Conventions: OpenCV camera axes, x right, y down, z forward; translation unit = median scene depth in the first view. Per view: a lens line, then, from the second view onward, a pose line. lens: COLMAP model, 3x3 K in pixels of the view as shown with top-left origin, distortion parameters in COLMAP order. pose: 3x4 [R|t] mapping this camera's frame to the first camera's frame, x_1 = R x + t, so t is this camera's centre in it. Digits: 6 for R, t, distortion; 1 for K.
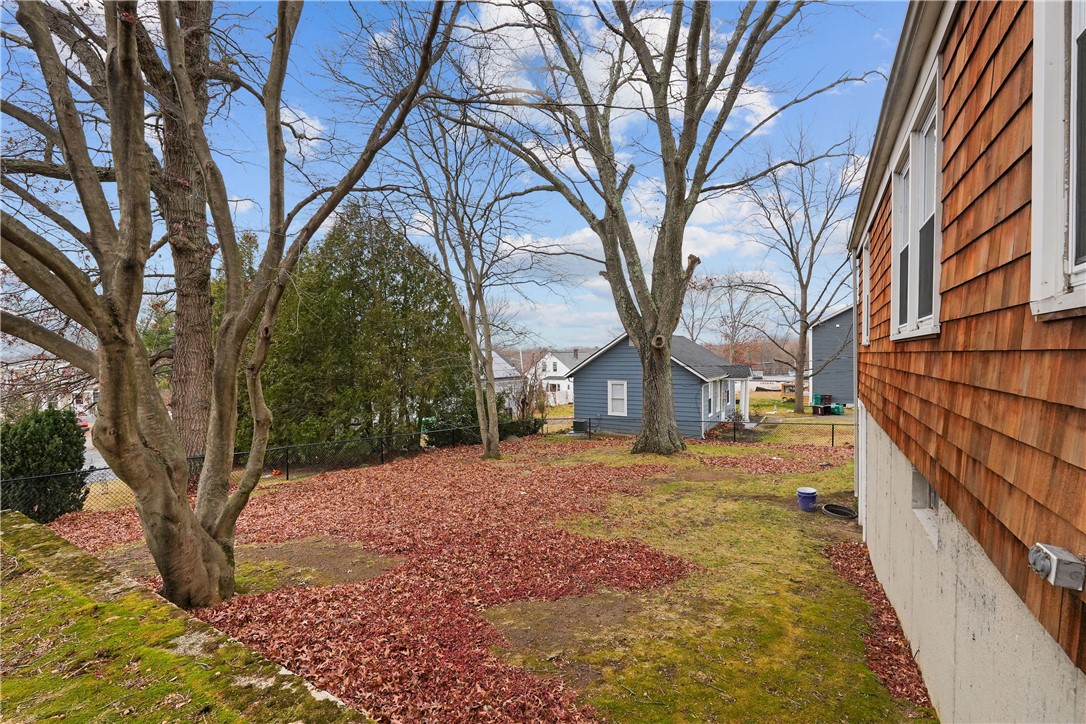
lens RADIAL K [[458.1, 0, 547.8], [0, 458.1, 369.0], [0, 0, 1]] dist [-0.001672, 0.001277]
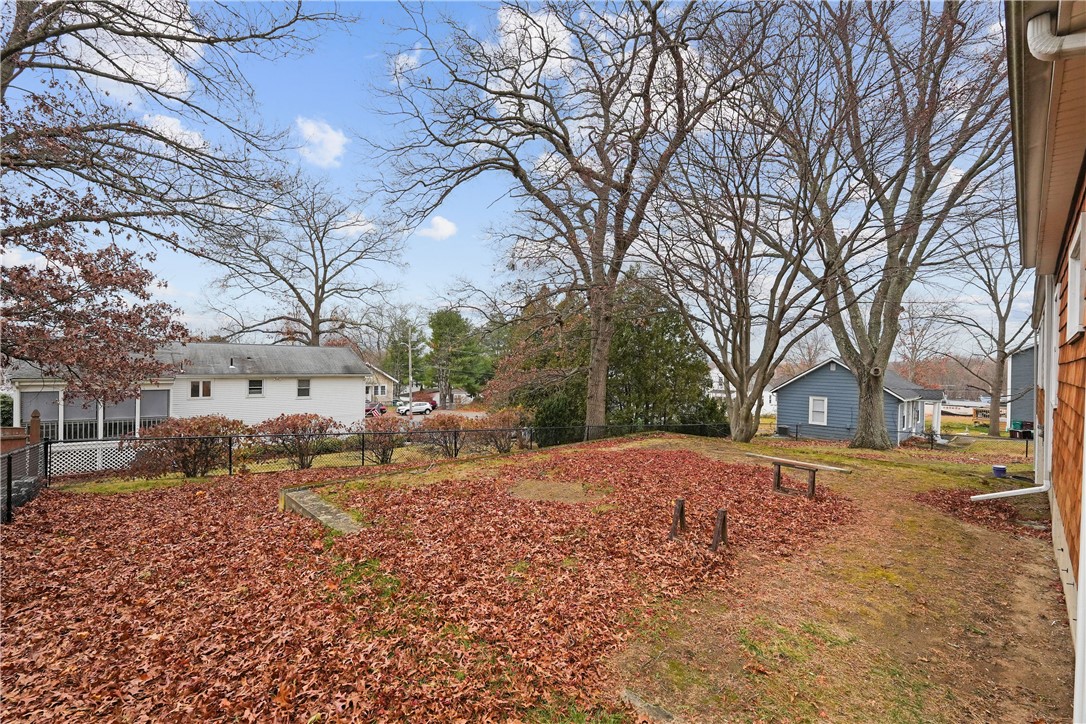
lens RADIAL K [[458.1, 0, 540.8], [0, 458.1, 367.4], [0, 0, 1]] dist [-0.001672, 0.001277]
pose [[0.960583, 0.033699, -0.275943, -0.182854], [-0.040391, 0.999011, -0.018605, -0.001583], [0.275043, 0.029017, 0.960994, -0.331839]]
